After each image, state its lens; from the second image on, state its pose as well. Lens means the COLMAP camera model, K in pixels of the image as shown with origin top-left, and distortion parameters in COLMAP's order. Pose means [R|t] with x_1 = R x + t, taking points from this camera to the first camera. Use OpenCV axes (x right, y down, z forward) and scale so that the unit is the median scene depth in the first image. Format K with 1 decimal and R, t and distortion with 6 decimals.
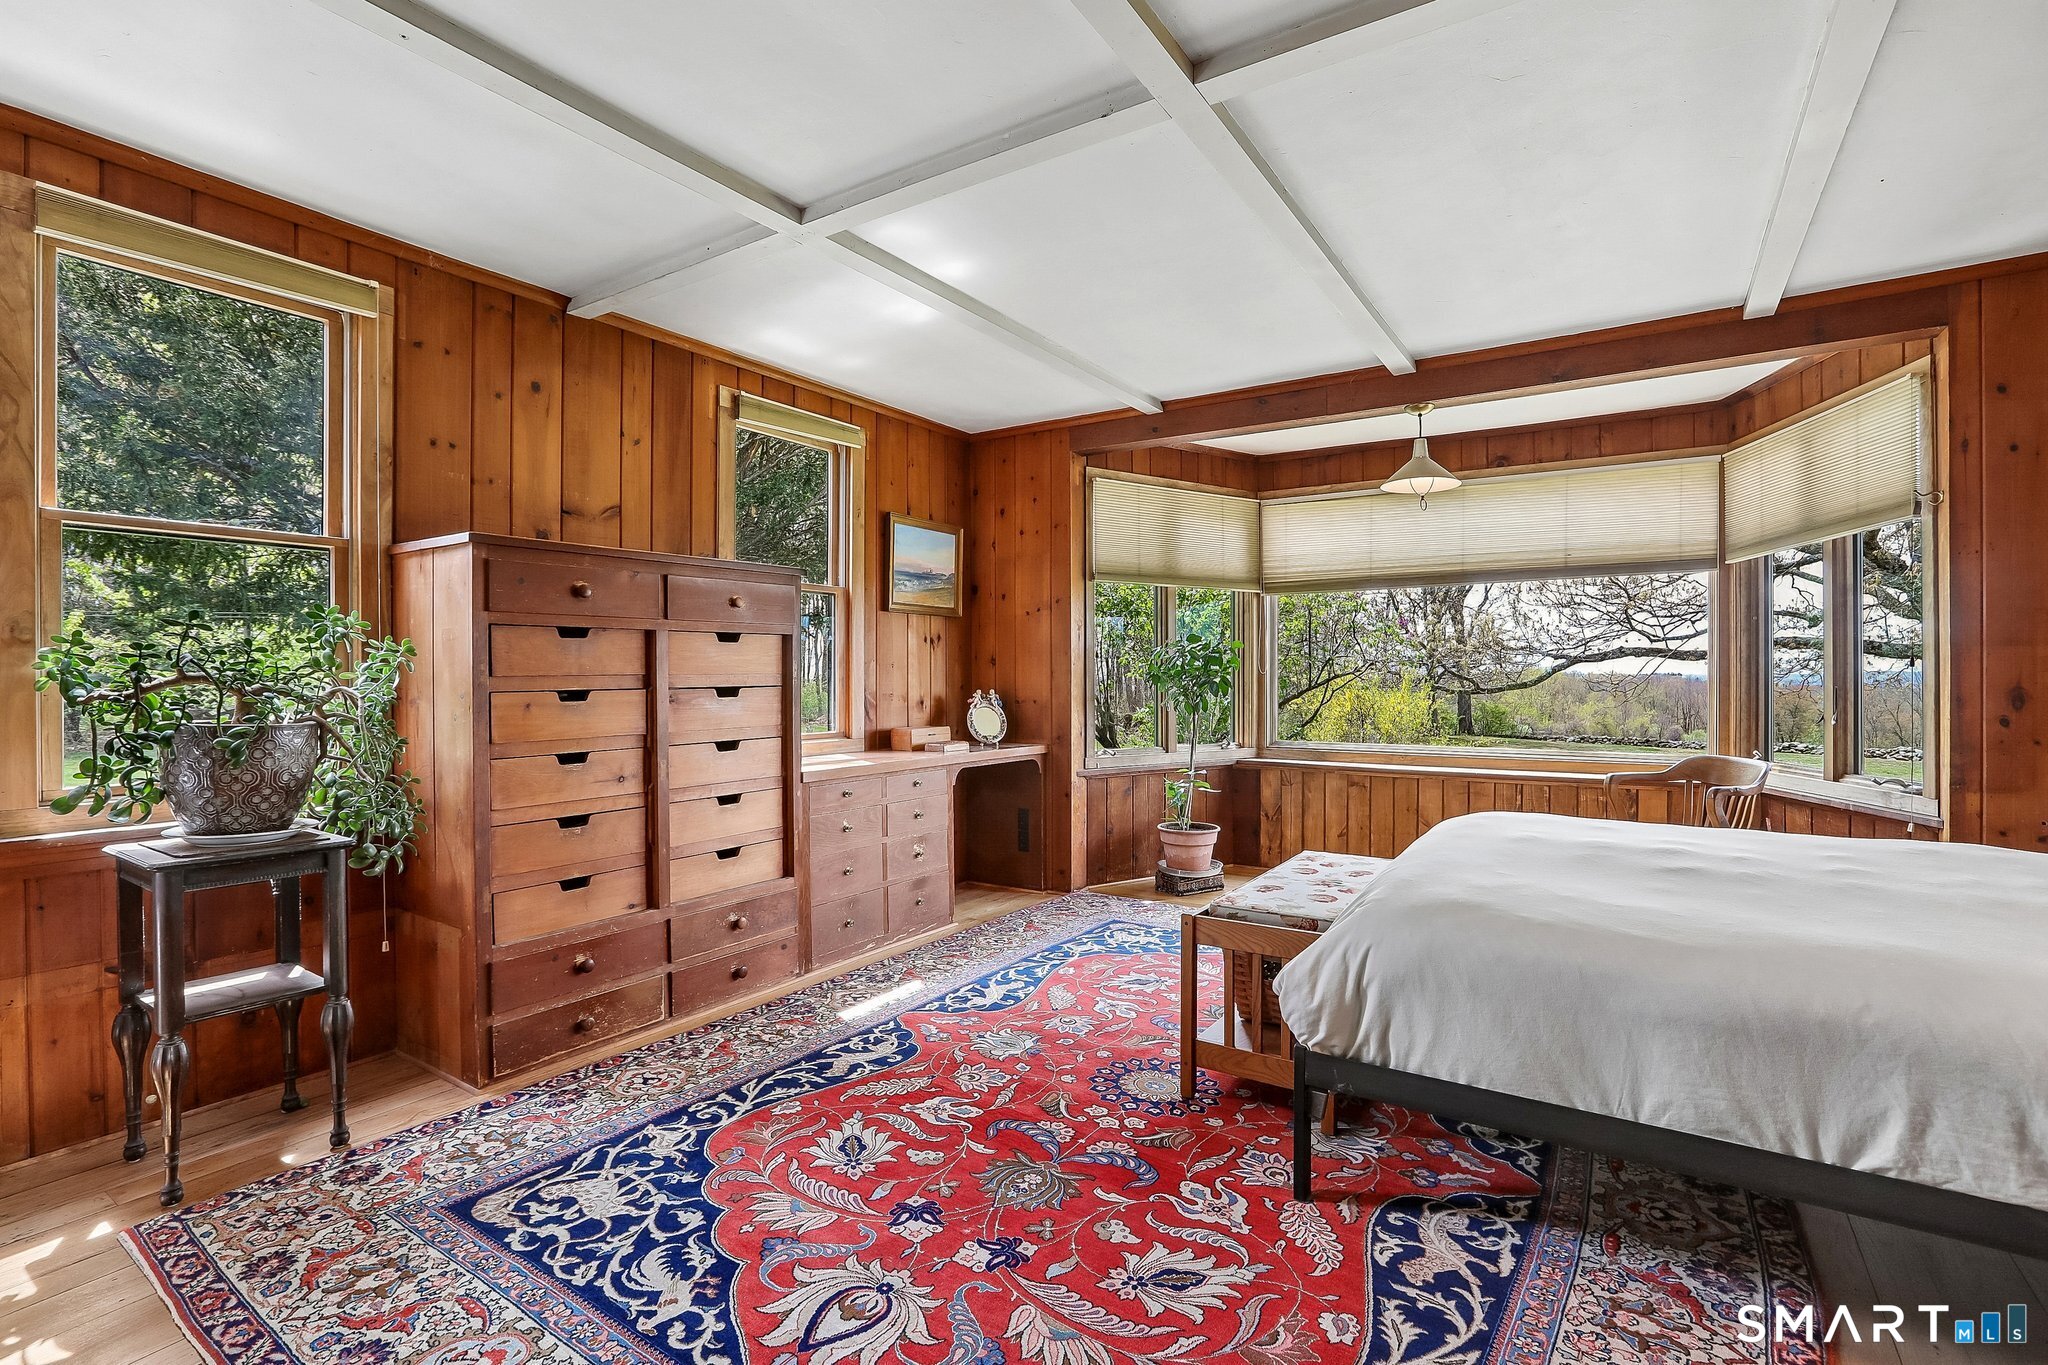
lens RADIAL K [[948.1, 0, 1029.9], [0, 948.1, 672.9], [0, 0, 1]] dist [-0.042664, 0.006104]
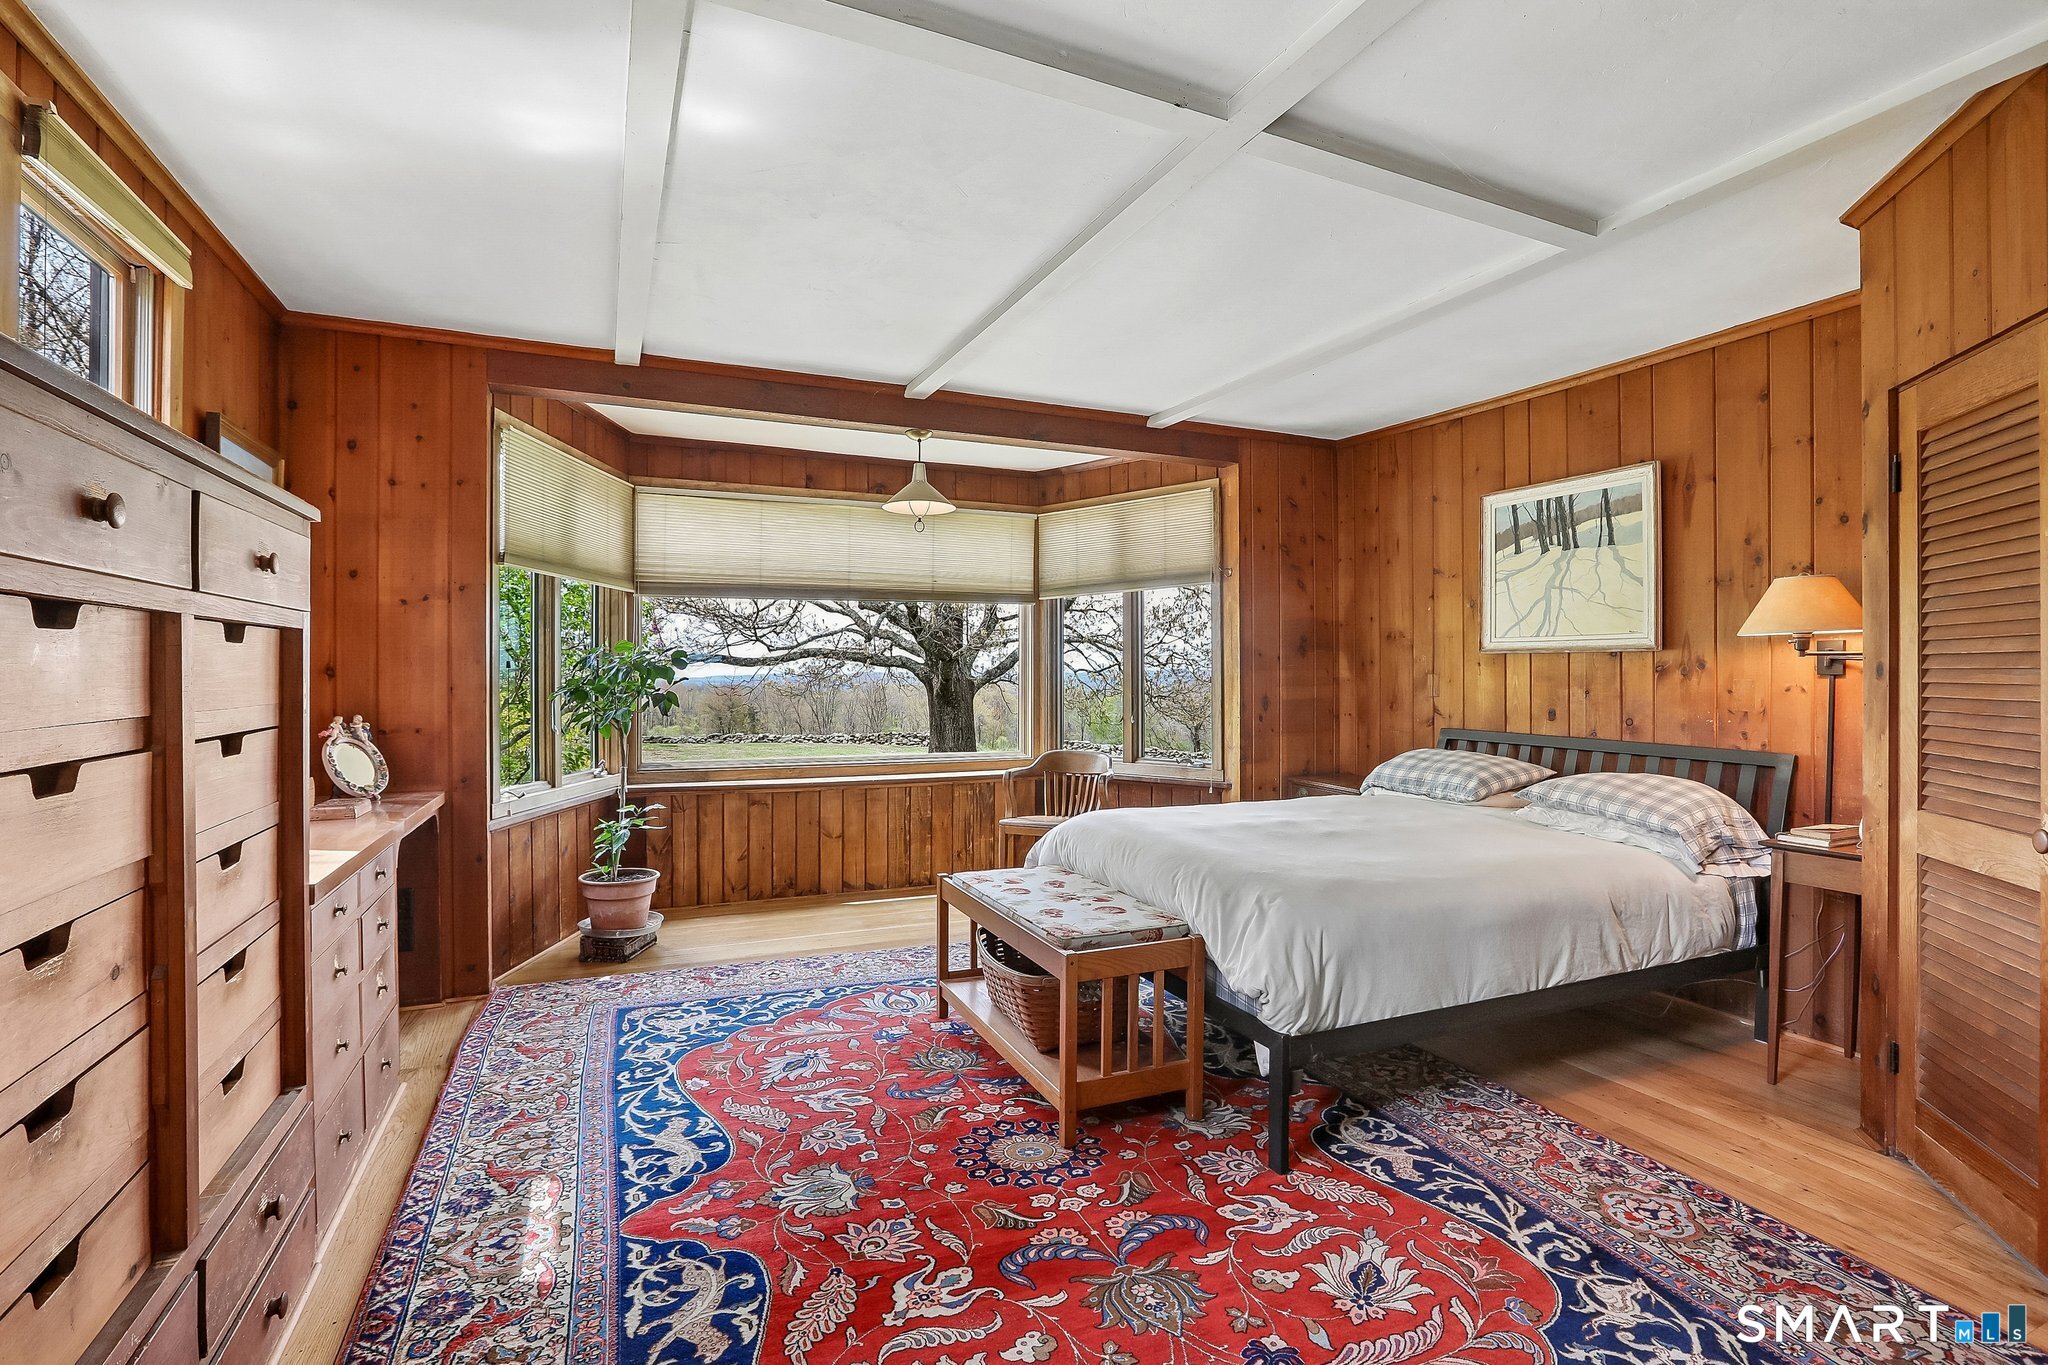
lens RADIAL K [[948.1, 0, 1034.3], [0, 948.1, 679.3], [0, 0, 1]] dist [-0.042664, 0.006104]
pose [[0.538698, -0.001548, 0.842497, -0.451618], [-0.002654, 0.999990, 0.003535, -0.015212], [-0.842495, -0.004140, 0.538689, 0.364494]]
